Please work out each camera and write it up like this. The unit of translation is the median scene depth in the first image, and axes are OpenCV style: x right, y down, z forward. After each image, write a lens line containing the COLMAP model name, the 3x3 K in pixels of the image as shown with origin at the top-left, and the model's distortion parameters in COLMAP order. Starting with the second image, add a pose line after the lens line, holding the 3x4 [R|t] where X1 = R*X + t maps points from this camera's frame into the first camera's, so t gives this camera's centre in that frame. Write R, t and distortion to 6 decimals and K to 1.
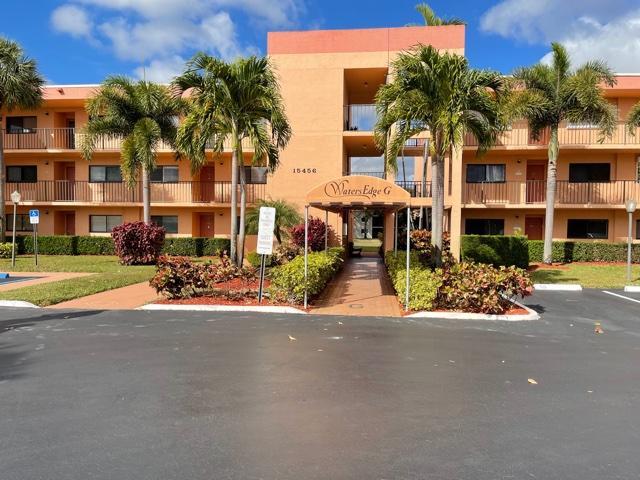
lens RADIAL K [[487.5, 0, 320.5], [0, 487.5, 239.1], [0, 0, 1]] dist [0.047420, -0.008312]
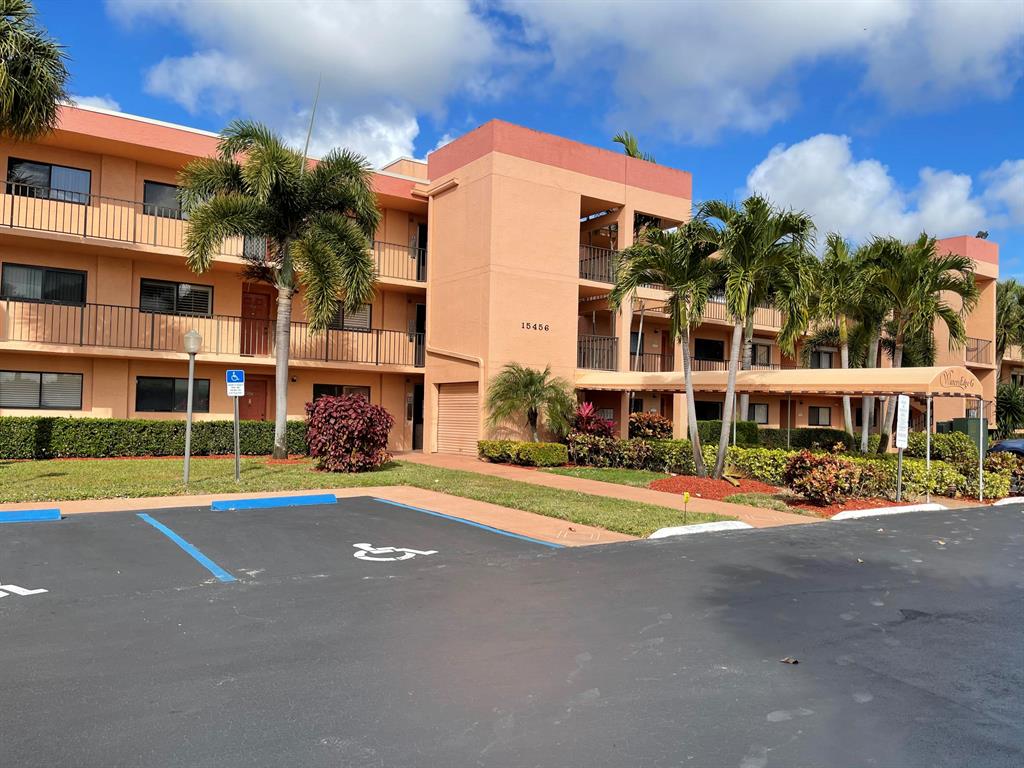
lens RADIAL K [[780.0, 0, 514.3], [0, 780.0, 384.1], [0, 0, 1]] dist [0.047420, -0.008312]
pose [[0.763771, 0.031614, 0.644712, -0.744367], [-0.009485, 0.999242, -0.037762, -0.016147], [-0.645417, 0.022726, 0.763492, 0.165060]]
